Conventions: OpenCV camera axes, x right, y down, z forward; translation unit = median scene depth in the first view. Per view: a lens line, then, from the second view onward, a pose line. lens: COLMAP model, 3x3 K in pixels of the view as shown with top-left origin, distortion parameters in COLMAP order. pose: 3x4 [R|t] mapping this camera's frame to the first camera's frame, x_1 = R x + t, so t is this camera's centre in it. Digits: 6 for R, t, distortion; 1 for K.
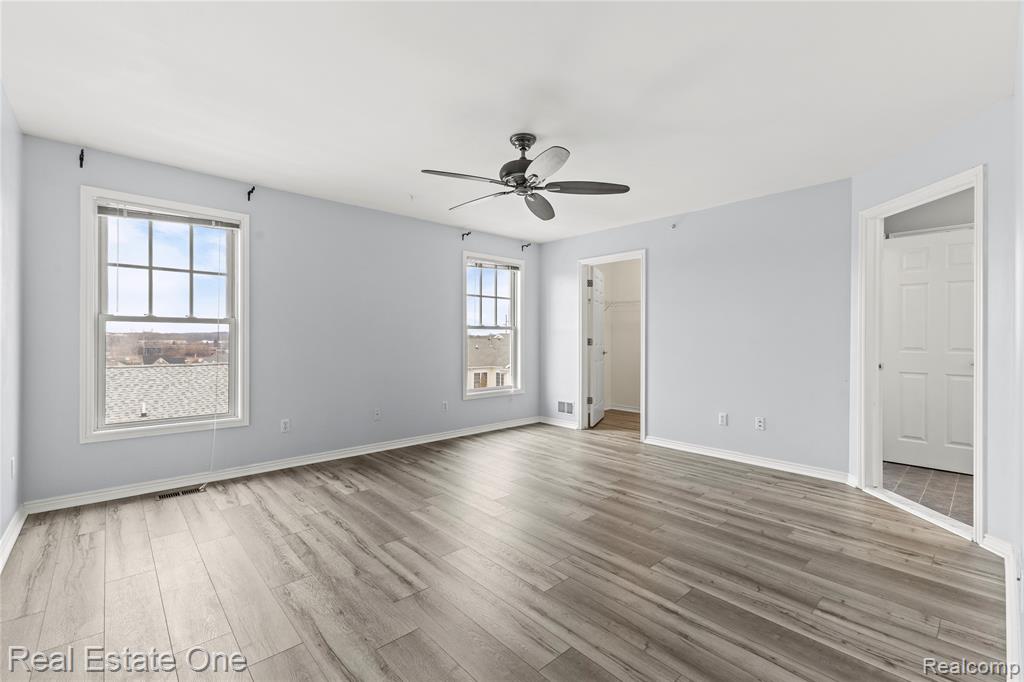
lens RADIAL K [[440.3, 0, 517.9], [0, 440.3, 341.9], [0, 0, 1]] dist [0.009992, -0.000333]
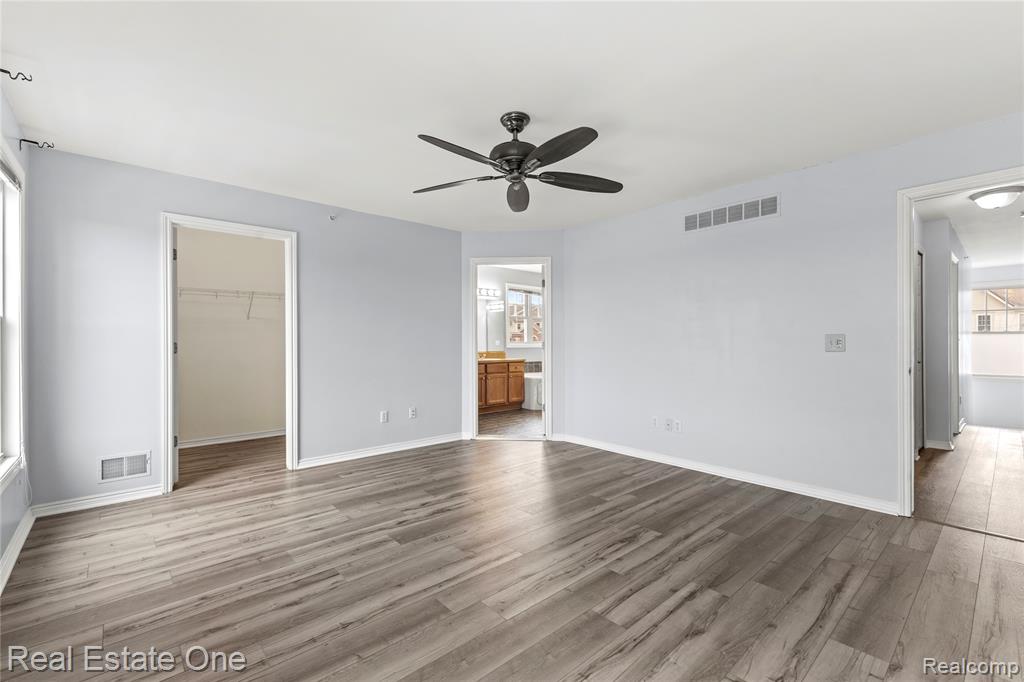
lens RADIAL K [[440.3, 0, 513.0], [0, 440.3, 340.0], [0, 0, 1]] dist [0.009992, -0.000333]
pose [[0.016759, -0.001136, 0.999859, -0.695315], [0.008787, 0.999961, 0.000989, -0.010487], [-0.999821, 0.008769, 0.016769, 0.777994]]
